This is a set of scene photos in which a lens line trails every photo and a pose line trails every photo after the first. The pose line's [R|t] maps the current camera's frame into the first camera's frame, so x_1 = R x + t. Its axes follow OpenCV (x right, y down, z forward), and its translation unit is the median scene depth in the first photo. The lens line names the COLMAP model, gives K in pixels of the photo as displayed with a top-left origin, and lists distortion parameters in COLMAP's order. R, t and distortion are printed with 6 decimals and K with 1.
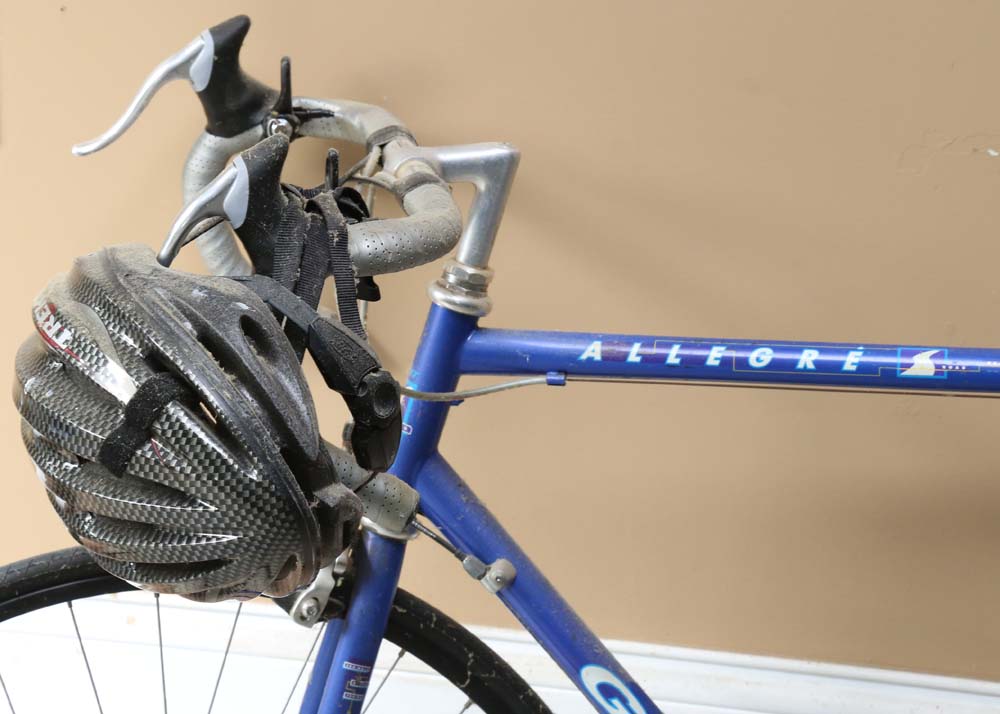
lens RADIAL K [[3650.9, 0, 500.0], [0, 3650.9, 357.0], [0, 0, 1]] dist [-0.018910, 3.116021]
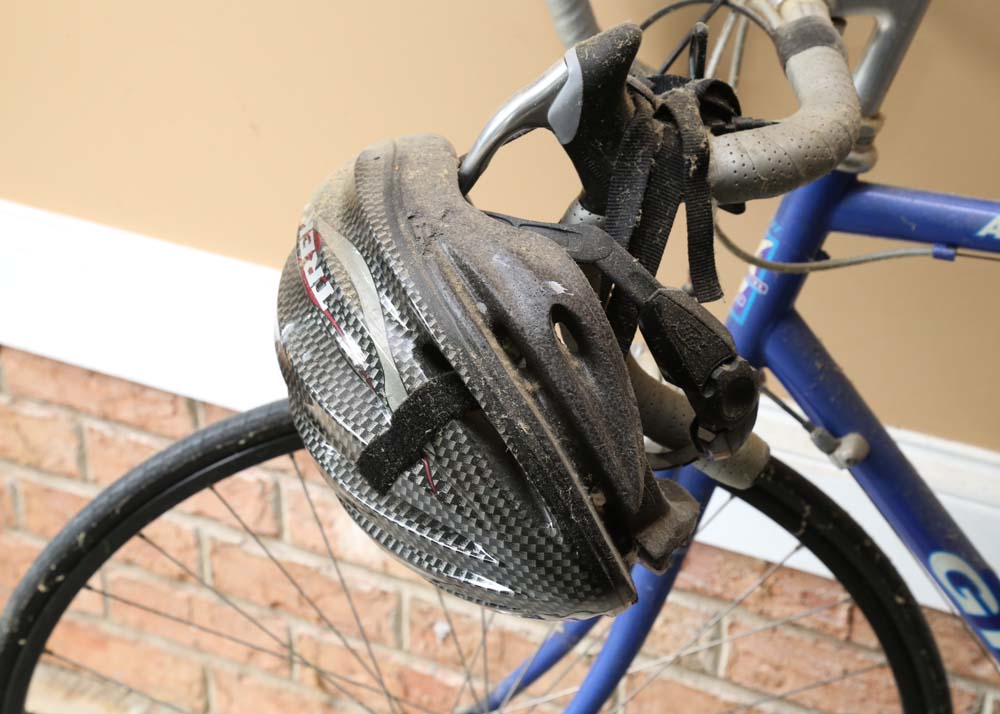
lens RADIAL K [[1935.6, 0, 521.2], [0, 1935.6, 357.5], [0, 0, 1]] dist [0.180467, 0.000692]
pose [[0.988361, 0.097638, -0.116661, -0.029724], [-0.056552, 0.947716, 0.314064, -0.120836], [0.141226, -0.303811, 0.942207, 0.610797]]
